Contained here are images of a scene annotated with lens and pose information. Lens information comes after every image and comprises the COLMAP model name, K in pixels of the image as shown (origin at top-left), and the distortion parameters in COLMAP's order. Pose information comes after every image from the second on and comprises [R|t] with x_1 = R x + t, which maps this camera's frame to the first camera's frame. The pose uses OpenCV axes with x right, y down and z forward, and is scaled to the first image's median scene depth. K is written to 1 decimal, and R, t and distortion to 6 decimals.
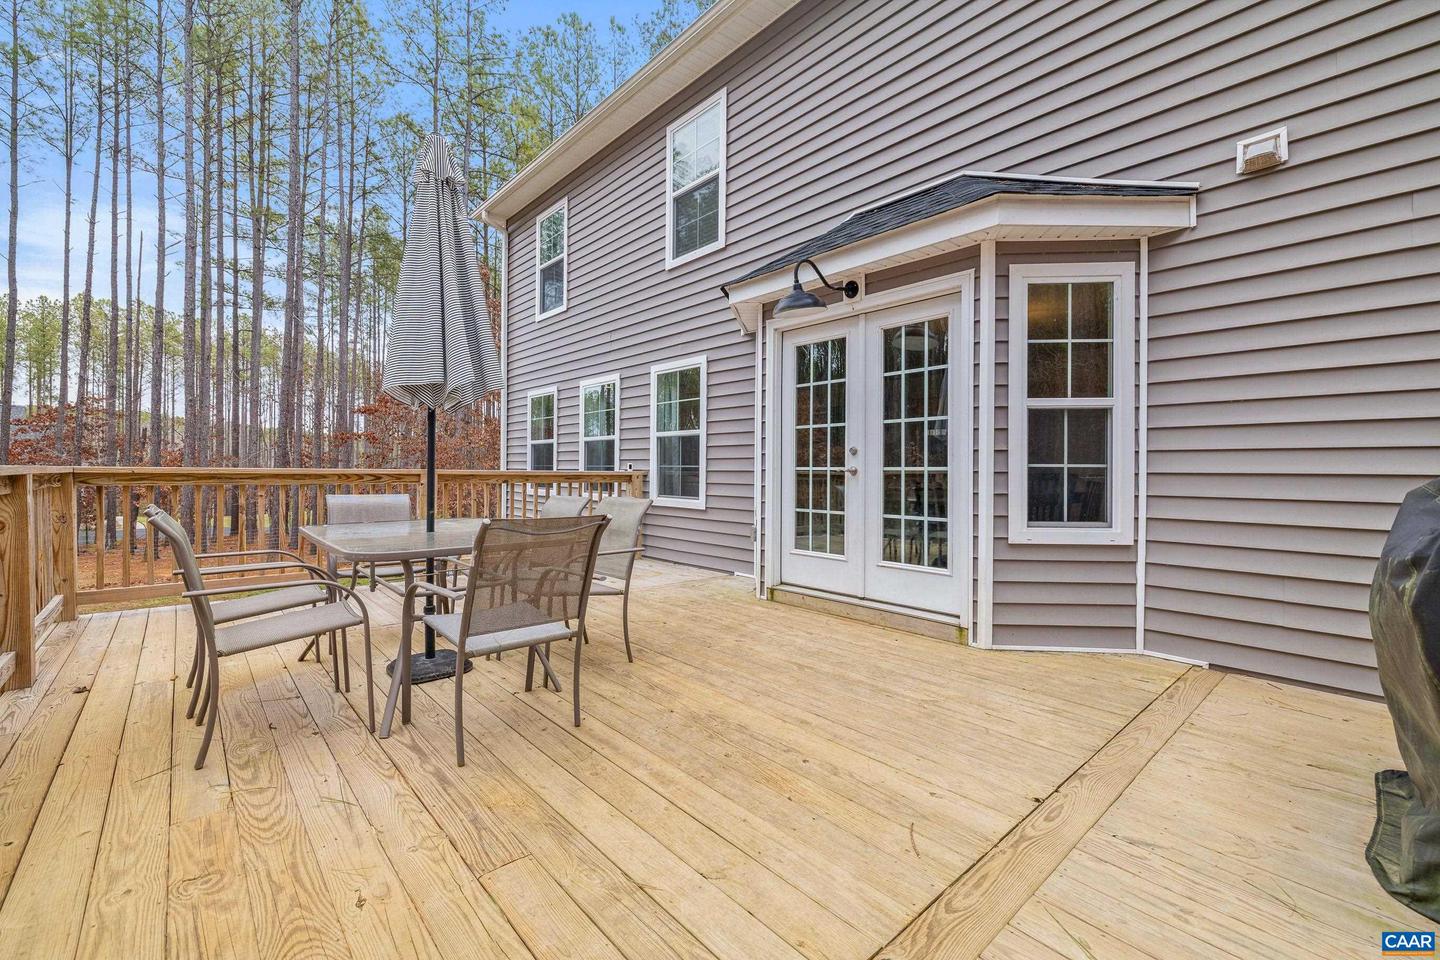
lens RADIAL K [[603.8, 0, 721.2], [0, 603.8, 477.1], [0, 0, 1]] dist [-0.000196, 0.000756]
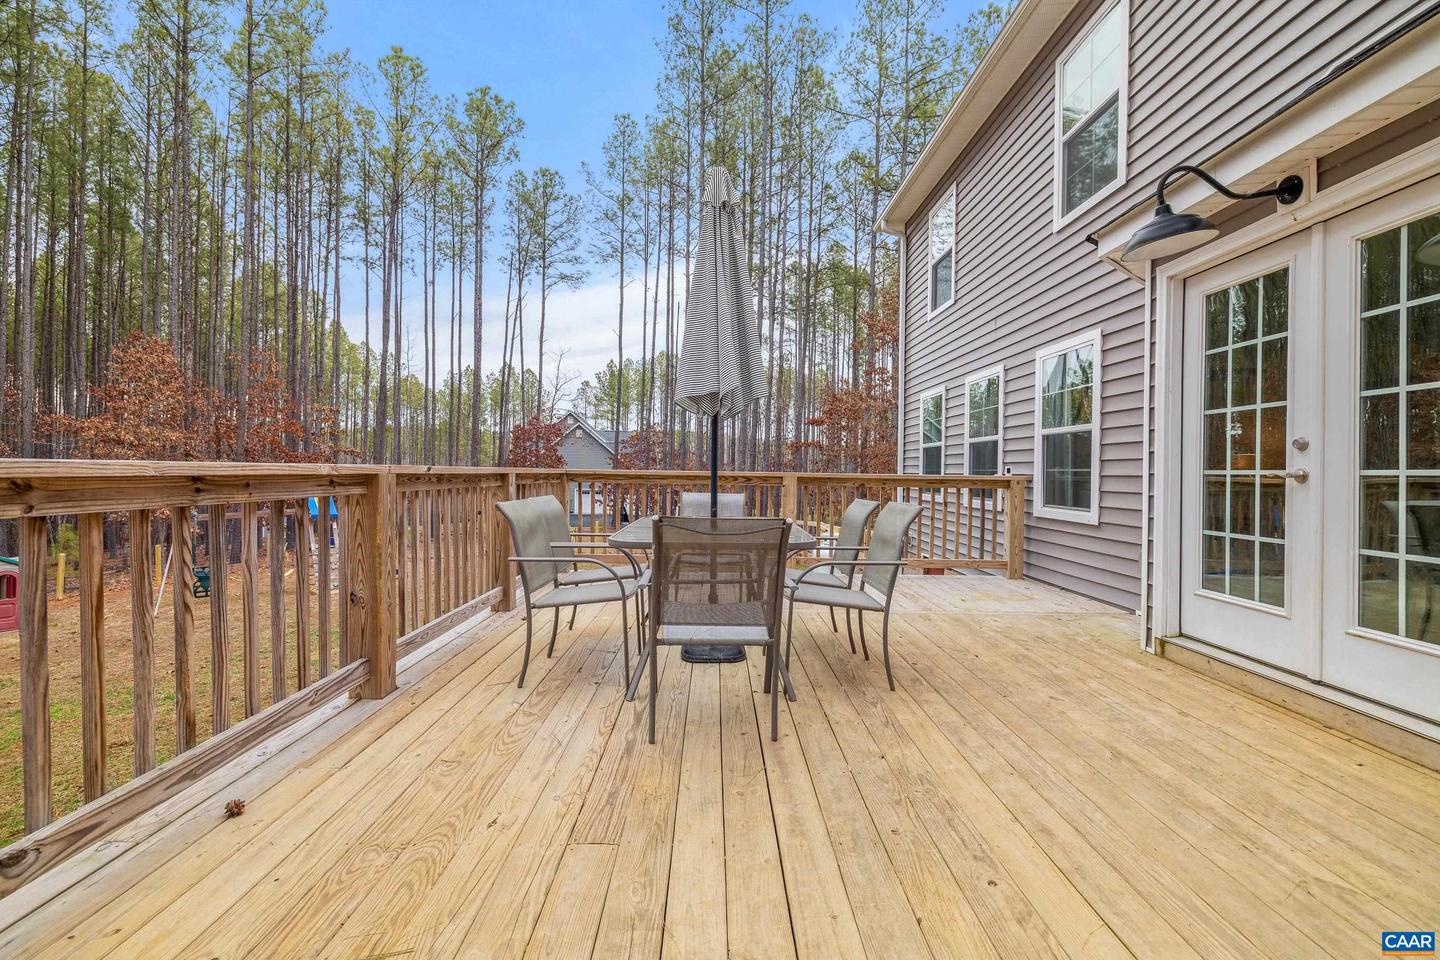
lens RADIAL K [[603.8, 0, 715.3], [0, 603.8, 477.3], [0, 0, 1]] dist [-0.000196, 0.000756]
pose [[0.750631, 0.009176, -0.660658, 0.171491], [-0.014320, 0.999895, -0.002383, 0.000982], [0.660566, 0.011250, 0.750684, 0.119591]]
